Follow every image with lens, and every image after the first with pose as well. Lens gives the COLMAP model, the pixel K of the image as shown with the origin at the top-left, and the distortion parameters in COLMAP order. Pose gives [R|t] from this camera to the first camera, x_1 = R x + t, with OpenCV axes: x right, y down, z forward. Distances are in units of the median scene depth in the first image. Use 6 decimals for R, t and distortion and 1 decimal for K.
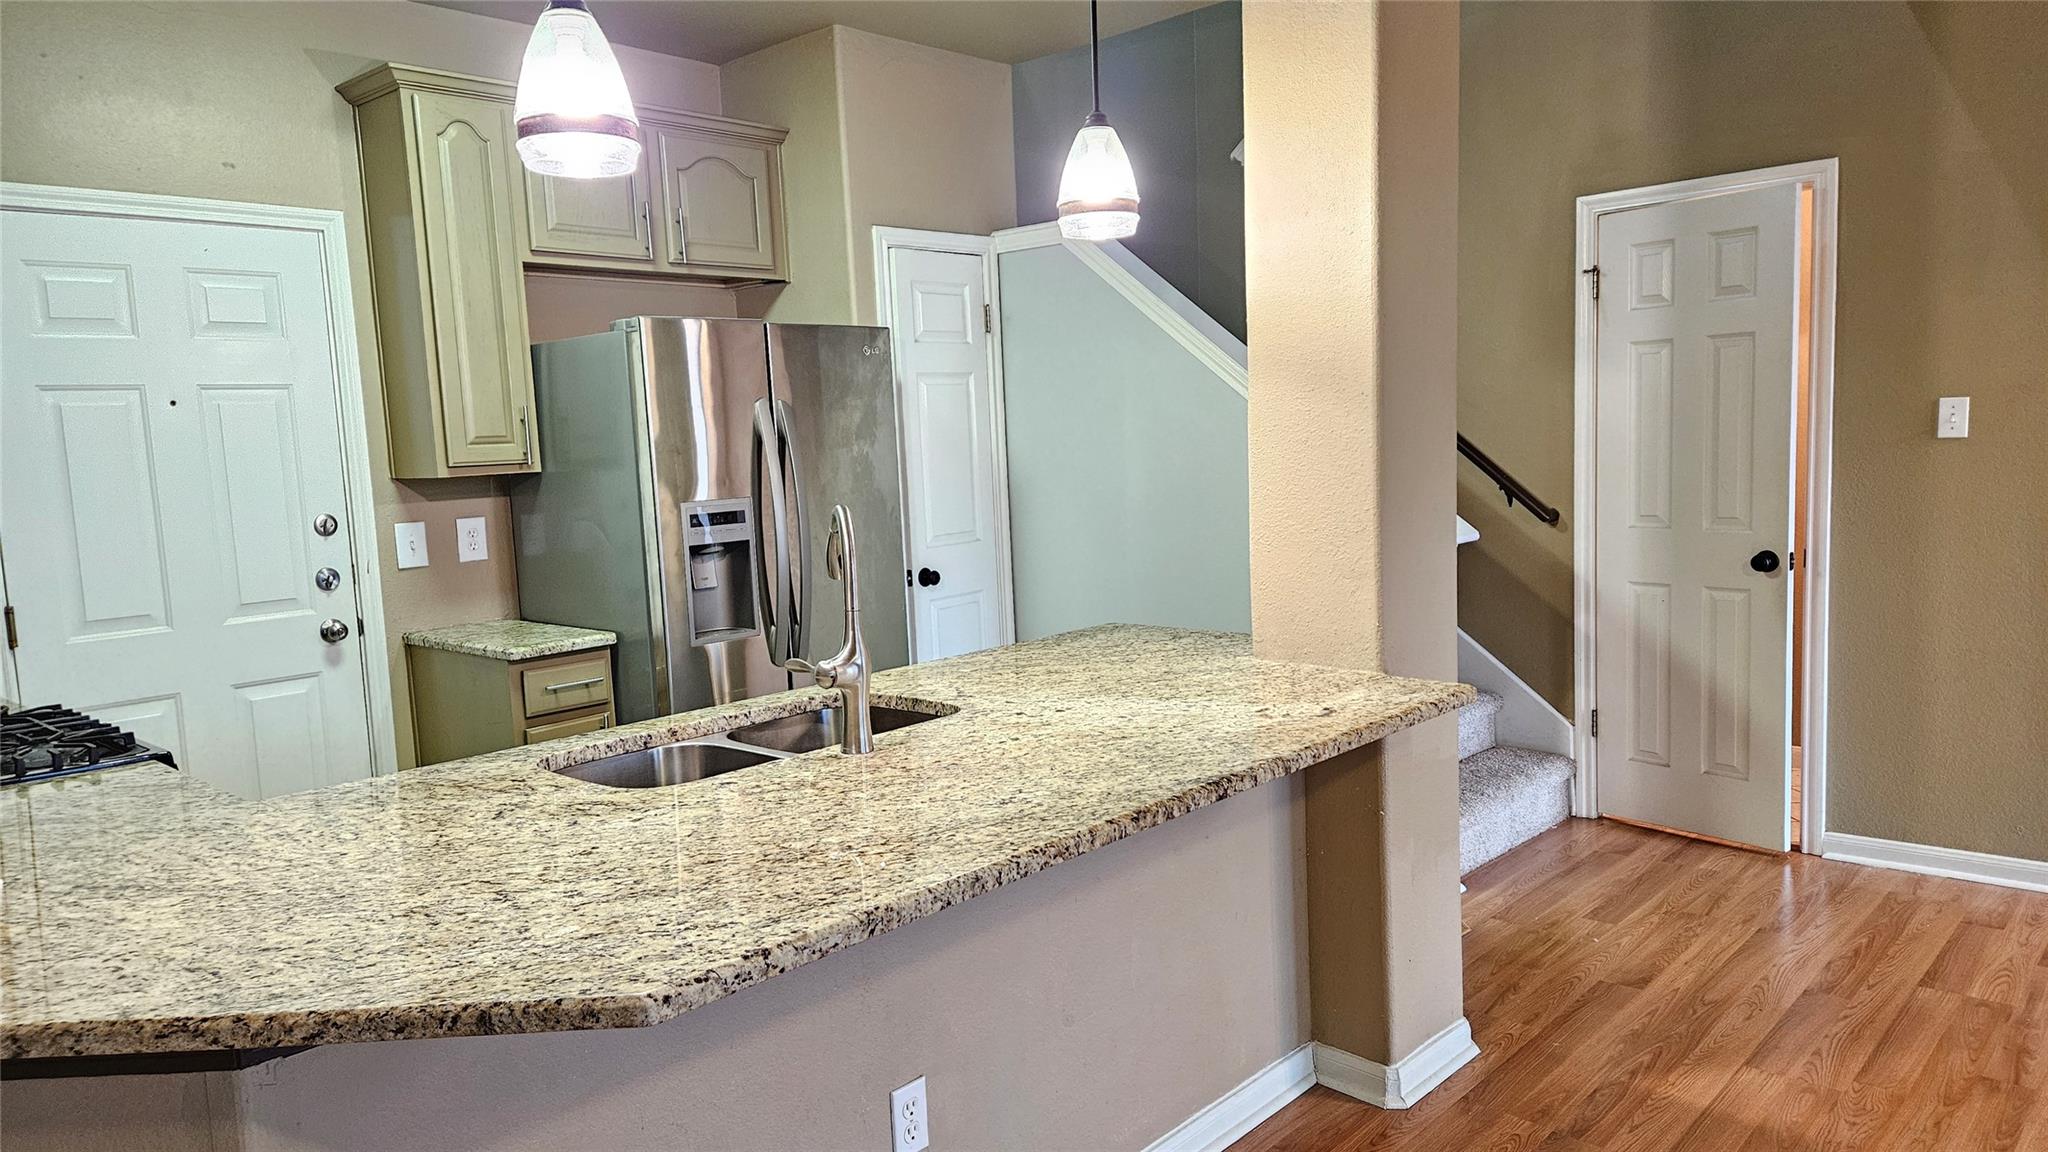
lens RADIAL K [[1367.6, 0, 1015.6], [0, 1367.6, 578.2], [0, 0, 1]] dist [0.043496, -0.011565]
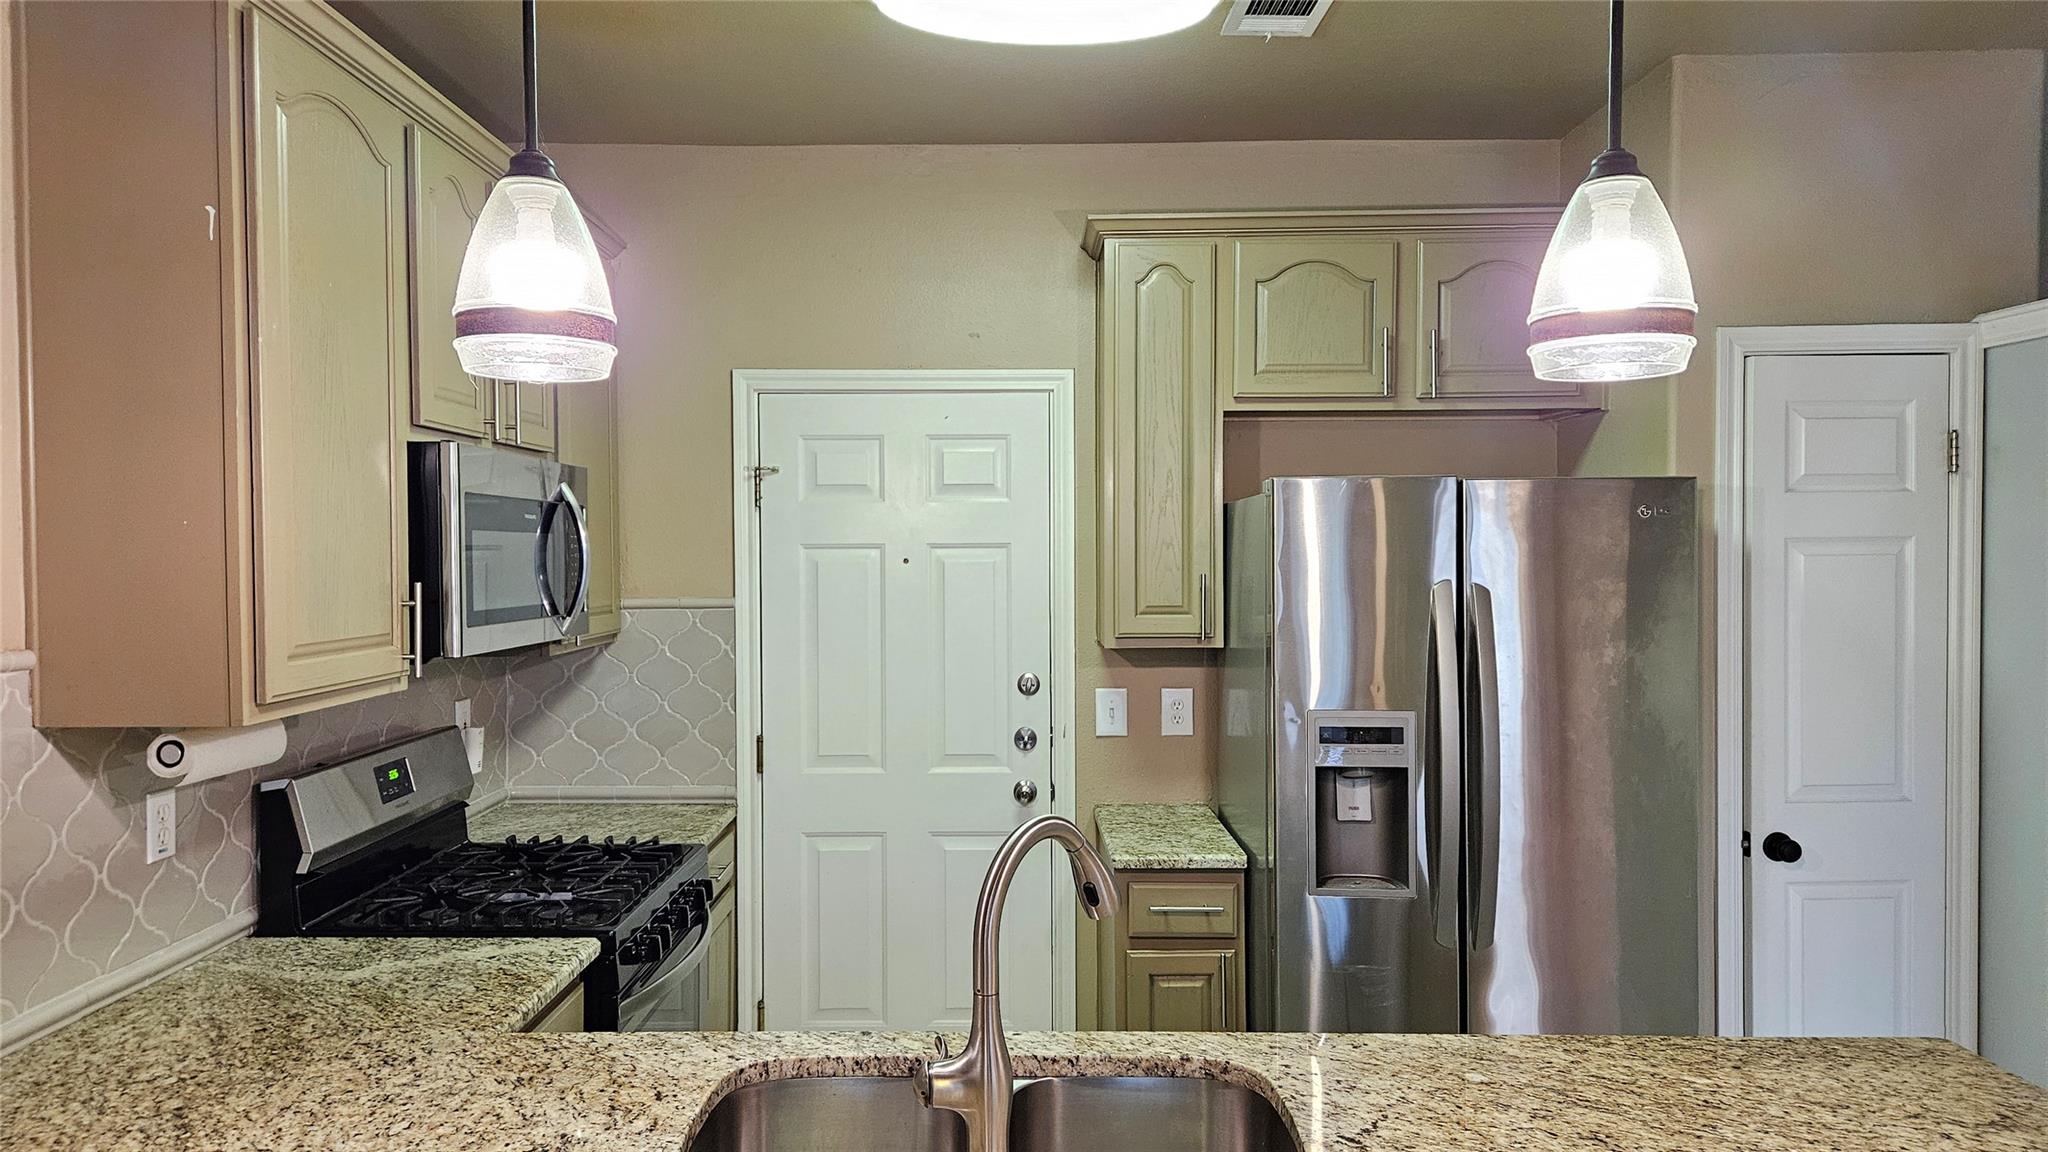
lens RADIAL K [[1367.6, 0, 1016.4], [0, 1367.6, 570.2], [0, 0, 1]] dist [0.043496, -0.011565]
pose [[0.670174, 0.053174, -0.740297, 0.222464], [-0.105167, 0.994170, -0.023797, -0.099277], [0.734715, 0.093803, 0.671859, 0.344040]]
